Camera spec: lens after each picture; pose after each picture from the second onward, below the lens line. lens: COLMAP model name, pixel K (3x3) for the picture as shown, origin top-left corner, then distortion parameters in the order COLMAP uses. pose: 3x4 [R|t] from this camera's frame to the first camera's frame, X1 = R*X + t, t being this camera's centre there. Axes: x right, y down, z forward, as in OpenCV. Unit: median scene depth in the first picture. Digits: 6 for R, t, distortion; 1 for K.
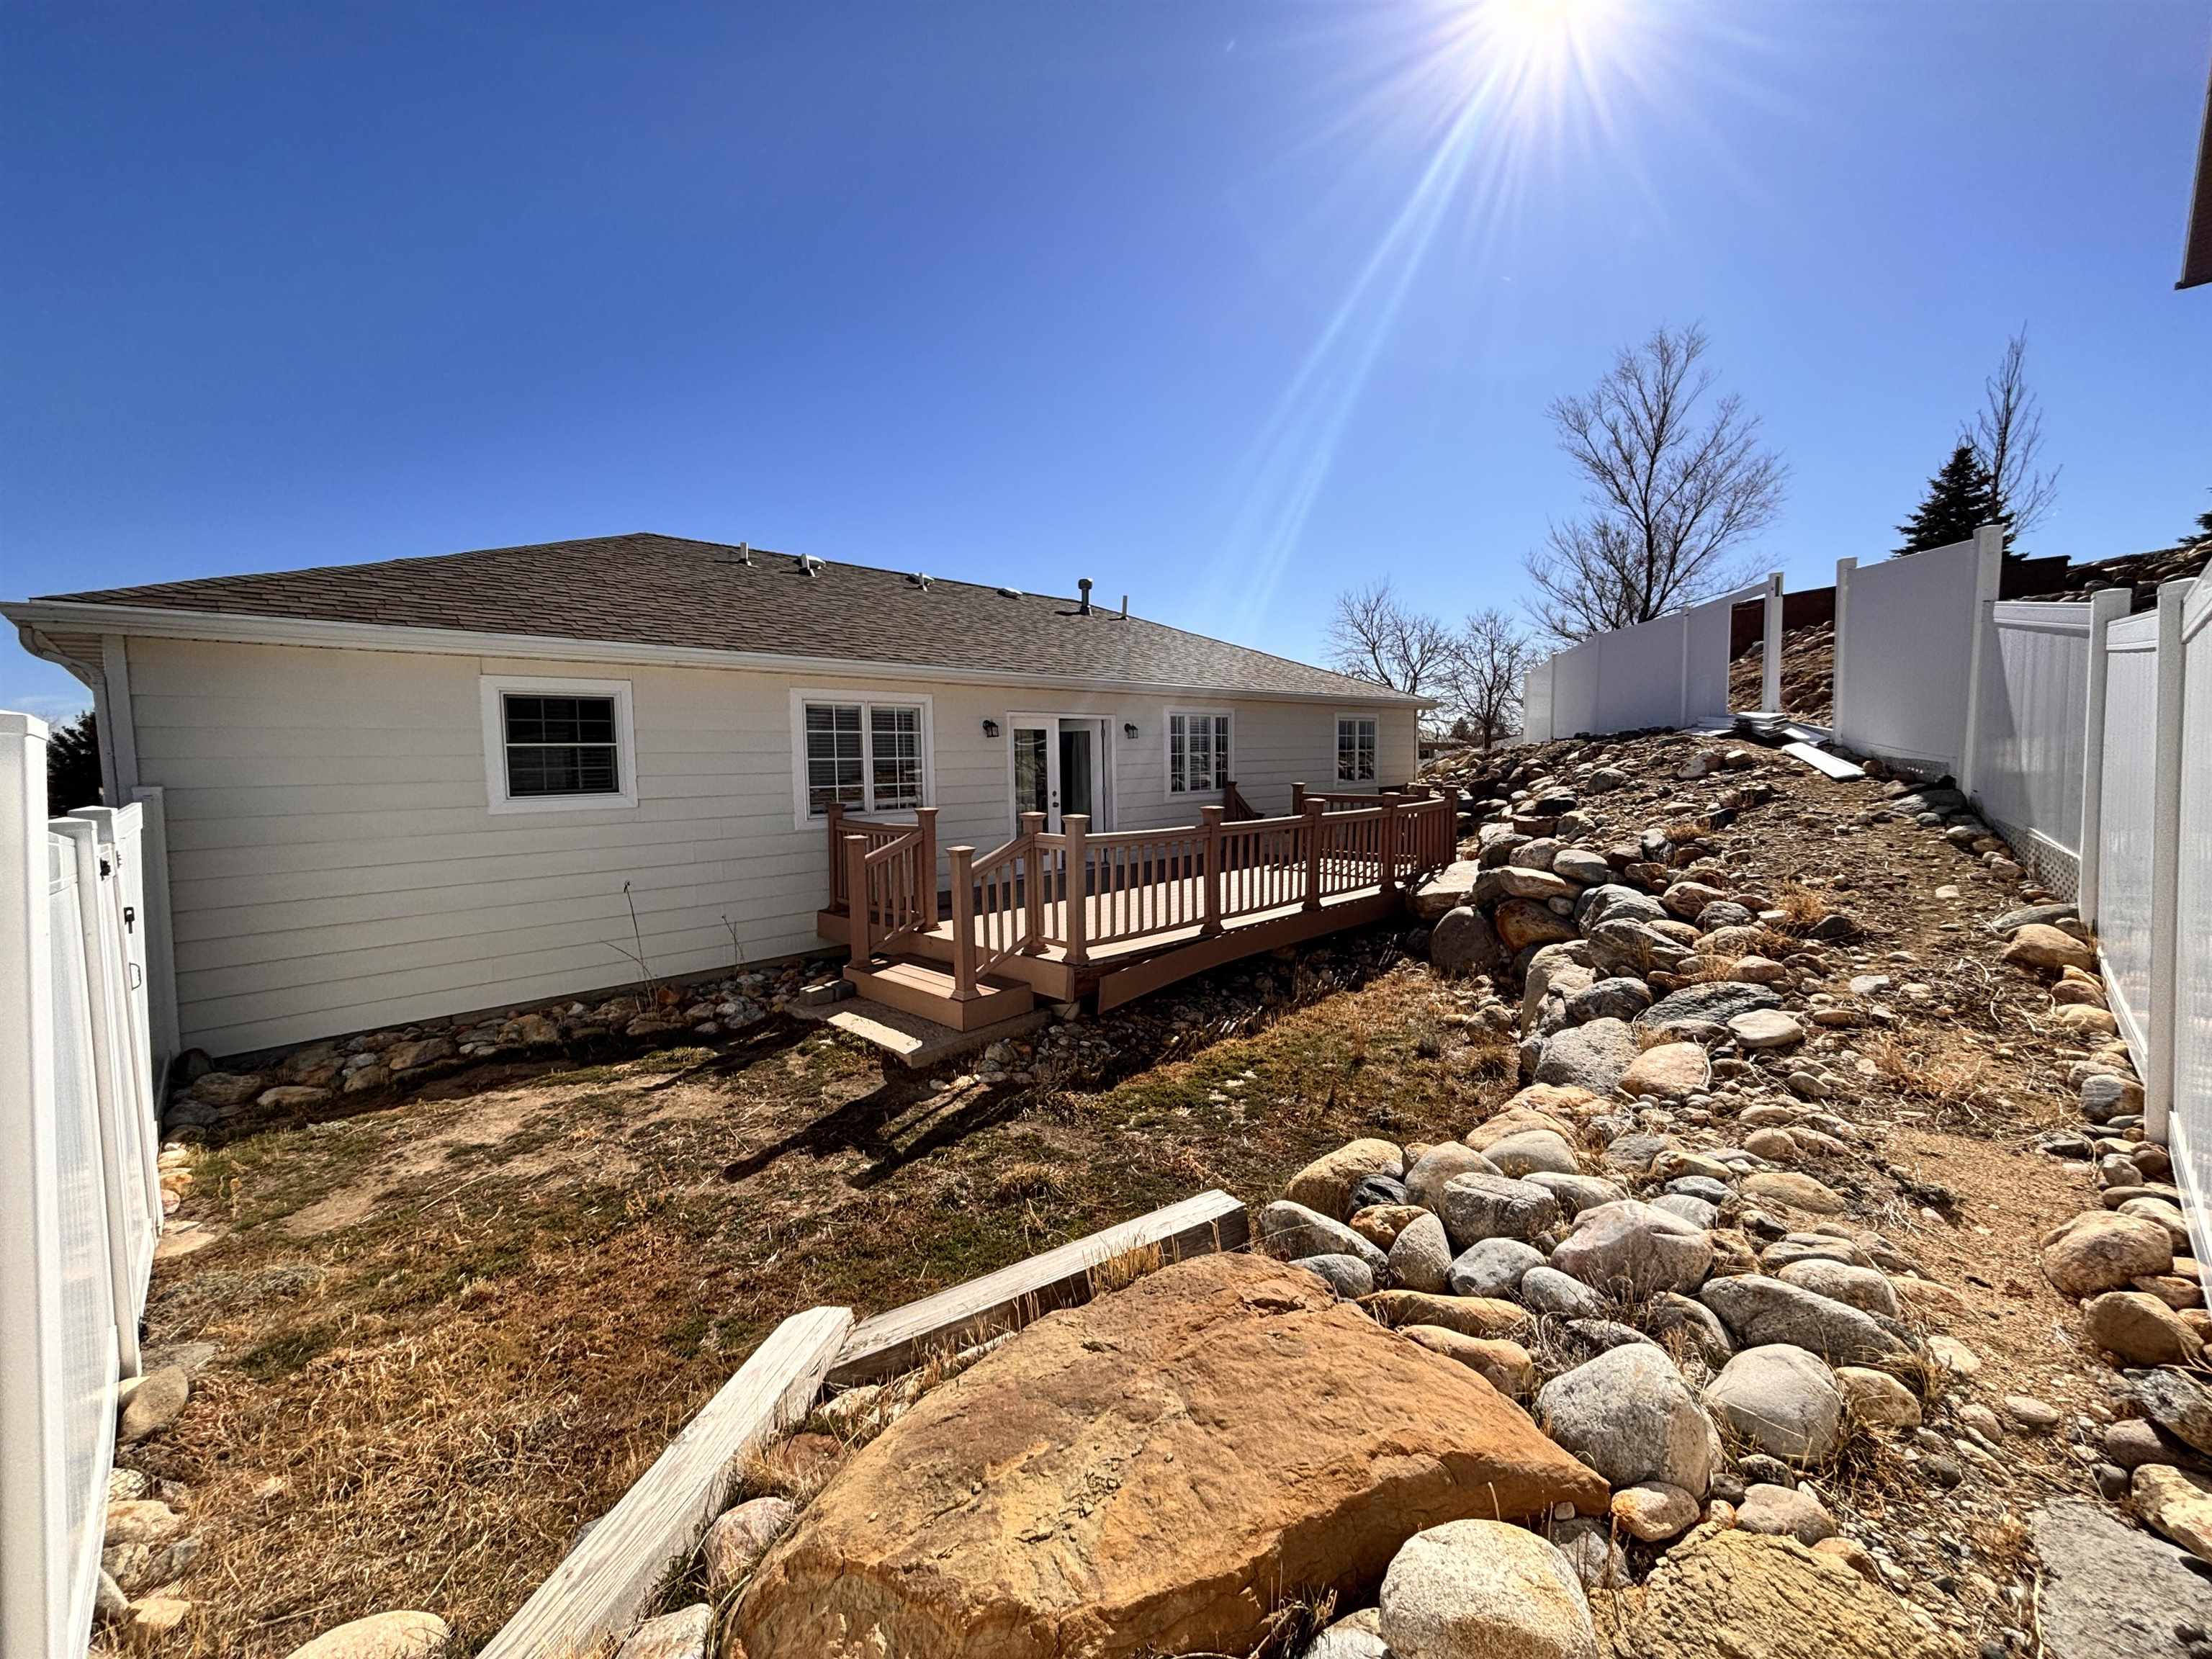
lens RADIAL K [[888.4, 0, 1104.1], [0, 888.4, 819.3], [0, 0, 1]] dist [0.023278, -0.013299]
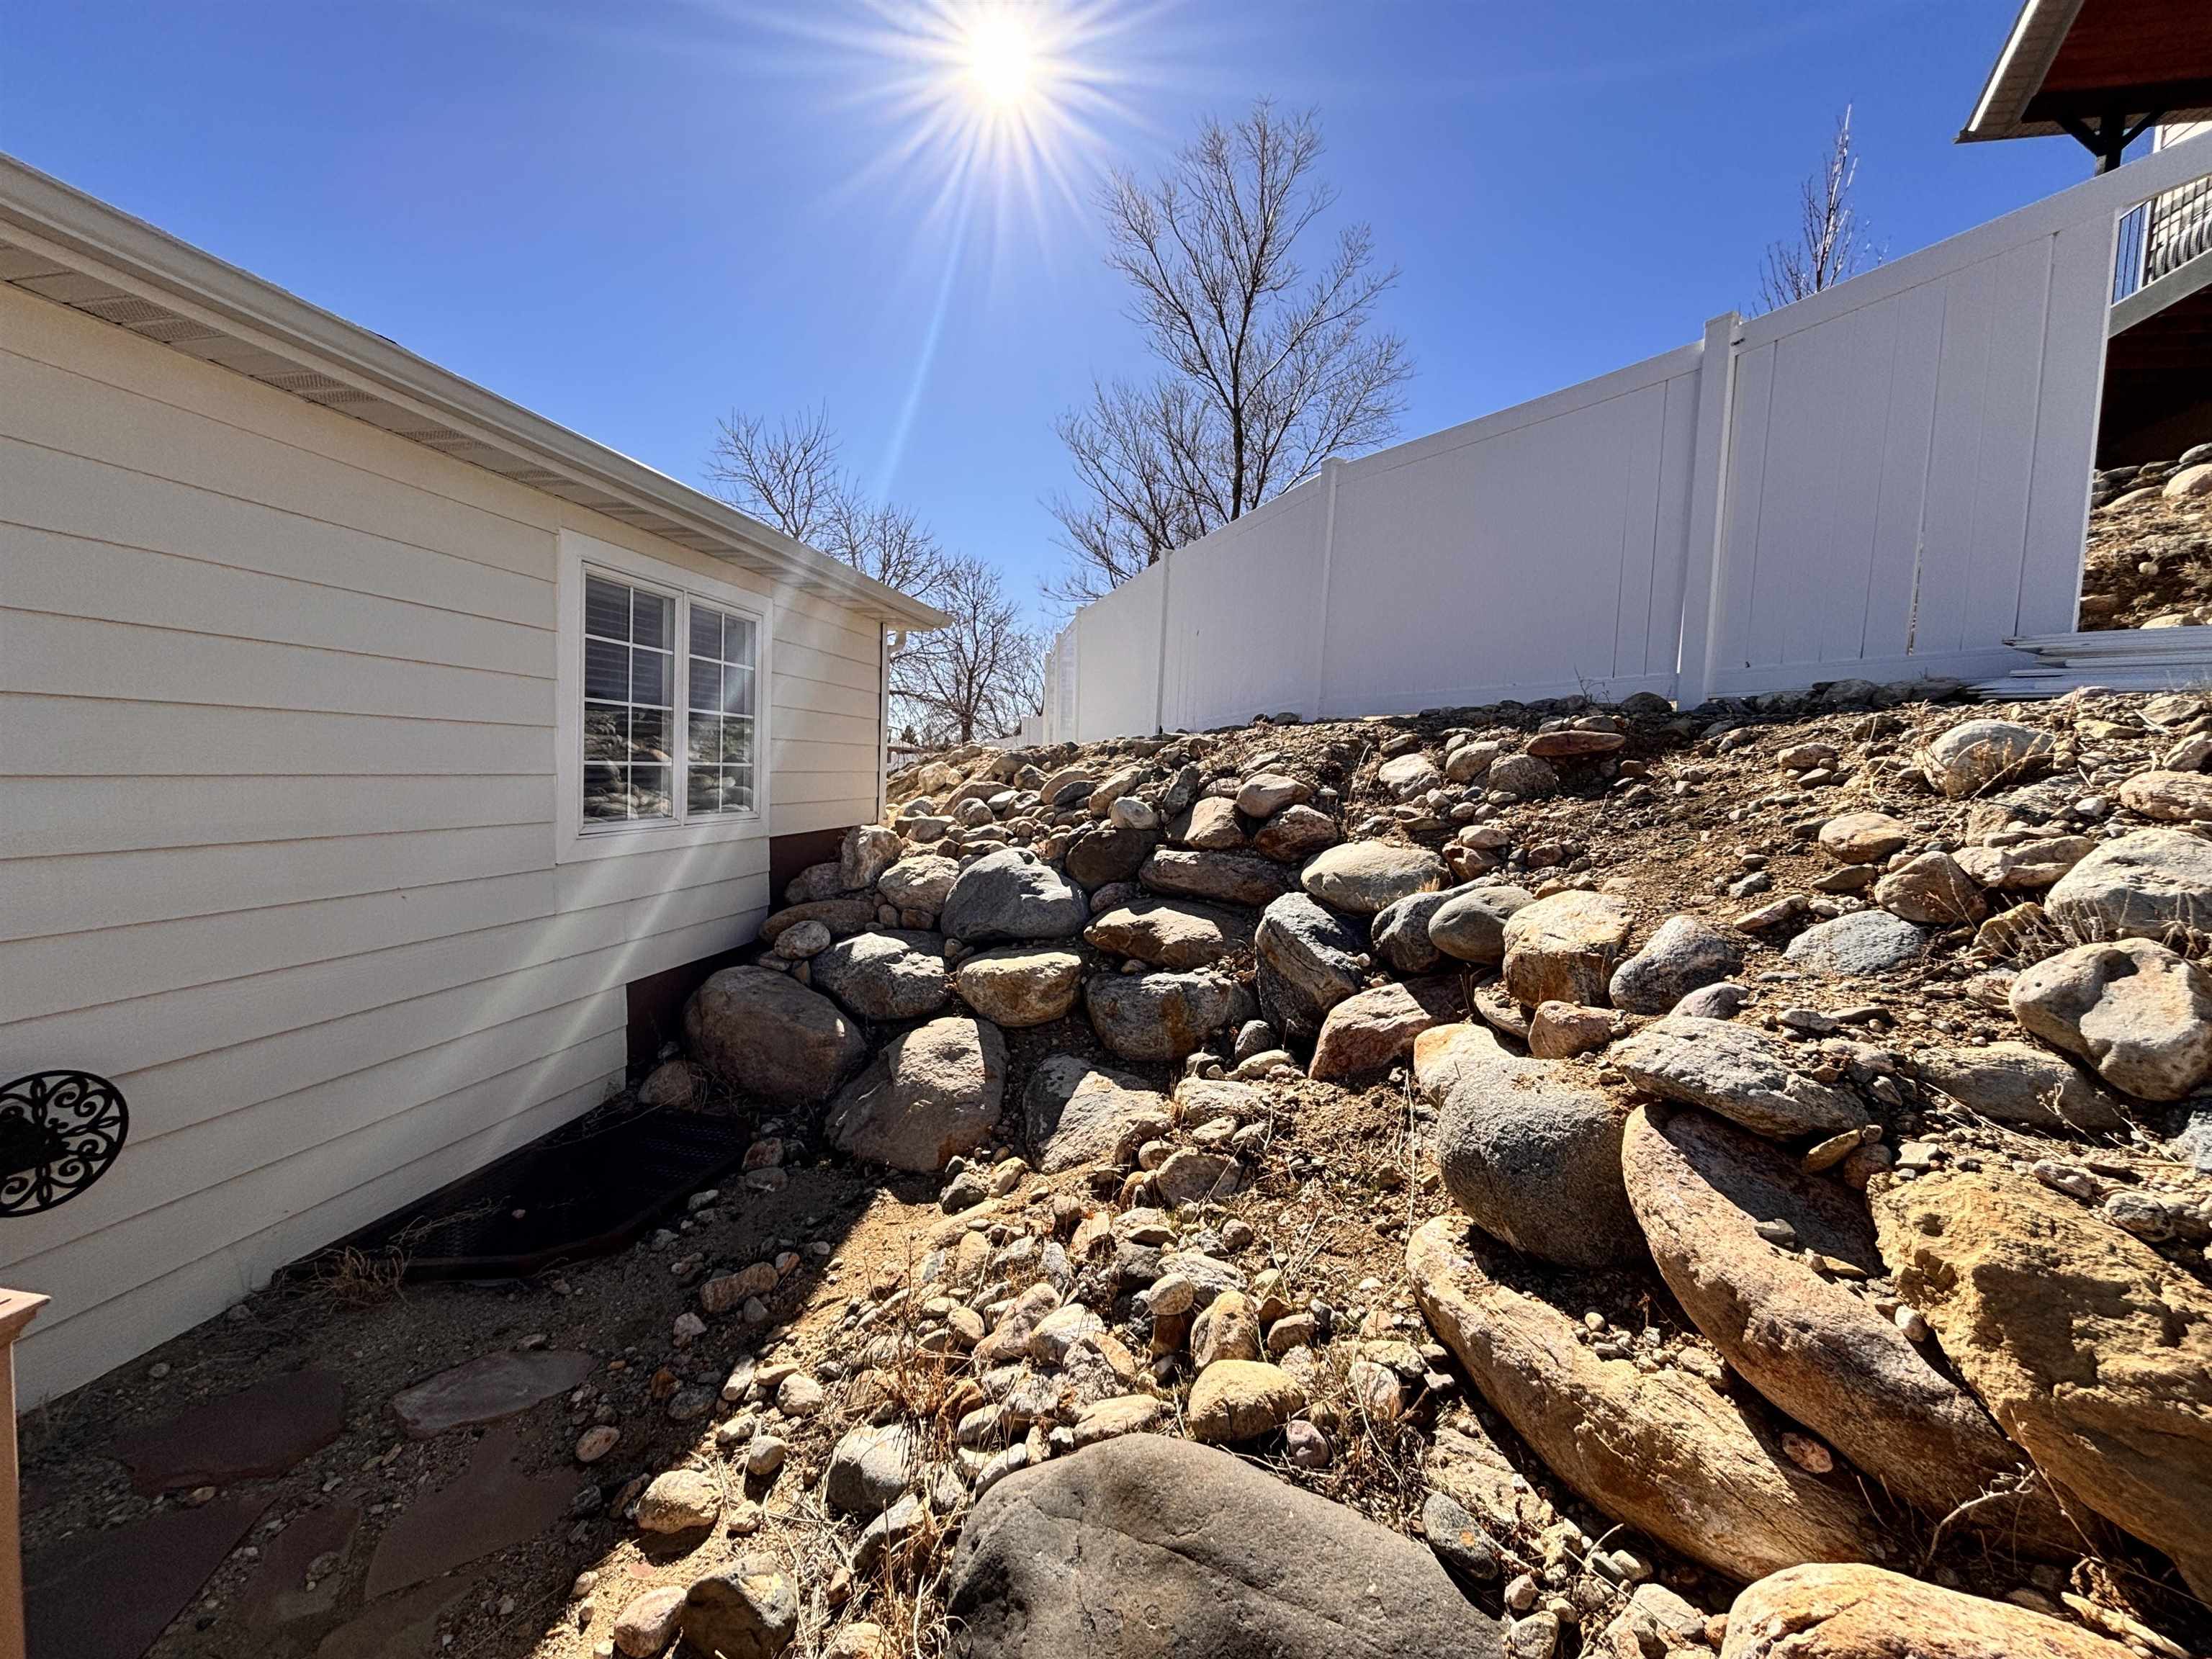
lens RADIAL K [[888.4, 0, 1104.1], [0, 888.4, 819.3], [0, 0, 1]] dist [0.023278, -0.013299]
pose [[0.823910, 0.028796, 0.565989, 0.276777], [-0.026629, 0.999572, -0.012093, -0.047475], [-0.566095, -0.005108, 0.824324, 0.804820]]
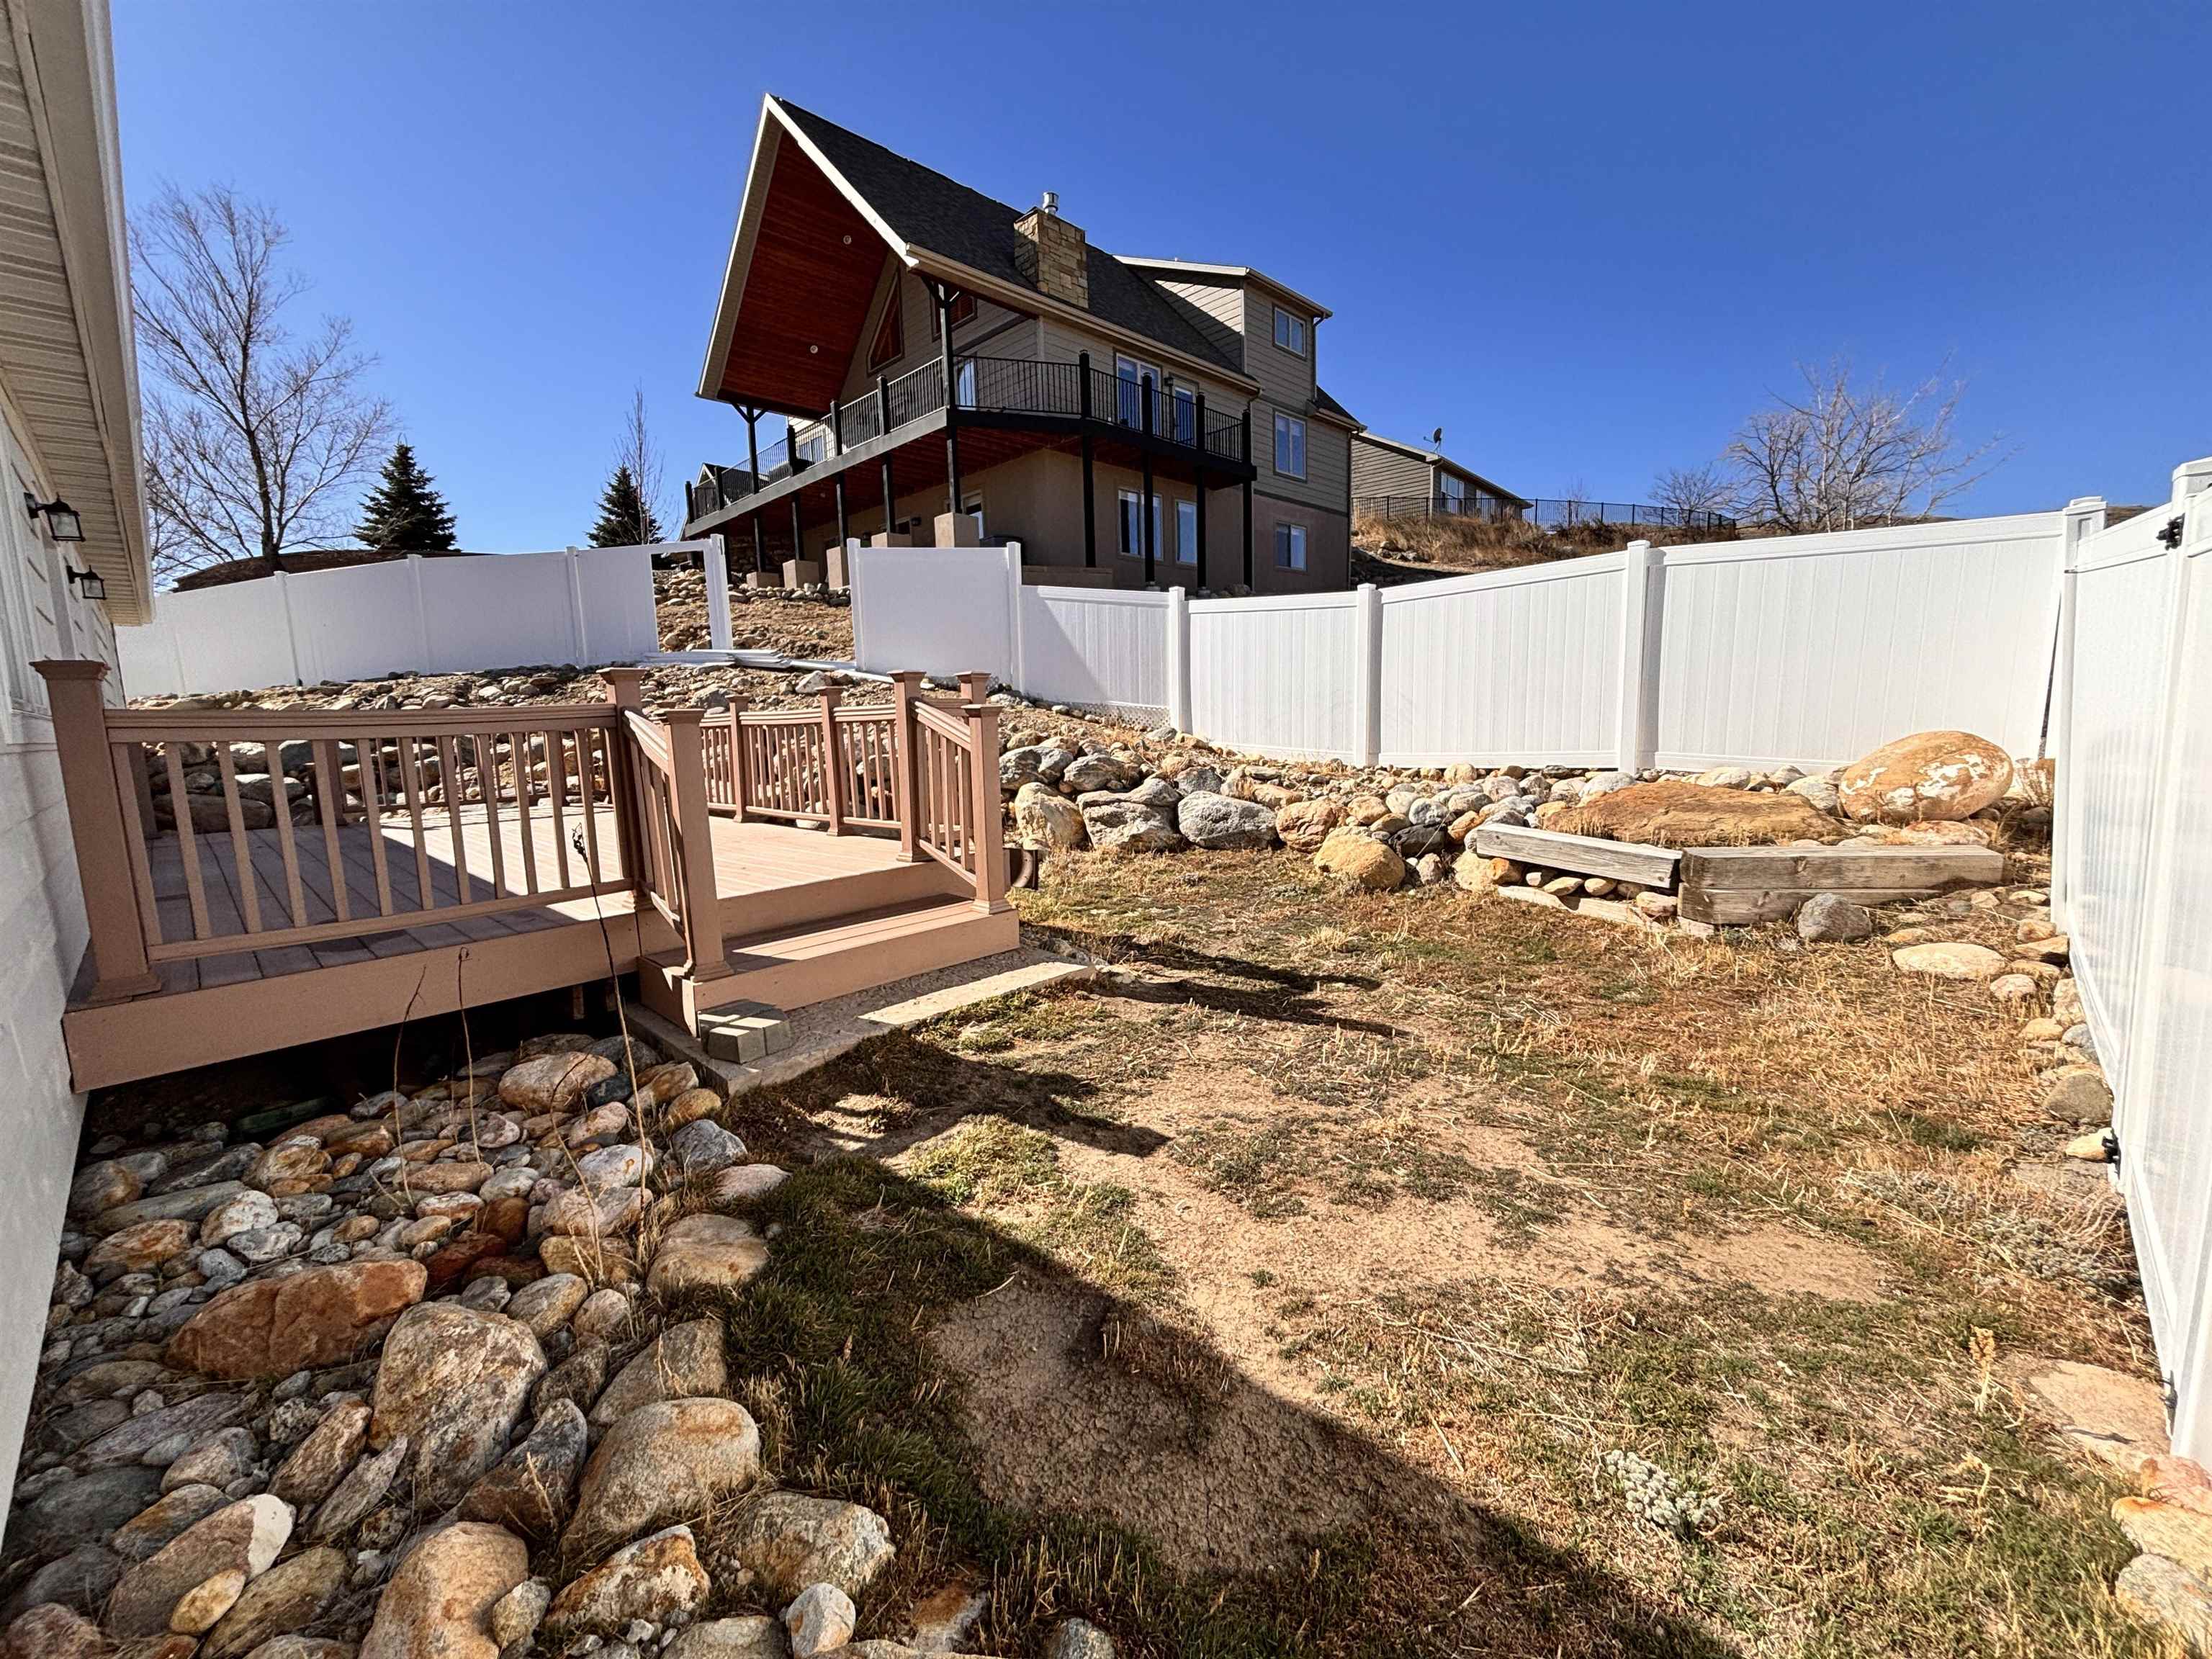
lens RADIAL K [[888.4, 0, 1104.1], [0, 888.4, 819.3], [0, 0, 1]] dist [0.023278, -0.013299]
pose [[-0.017962, -0.101278, 0.994696, -0.388656], [0.101303, 0.989553, 0.102584, 0.026799], [-0.994693, 0.102608, -0.007515, 0.399728]]
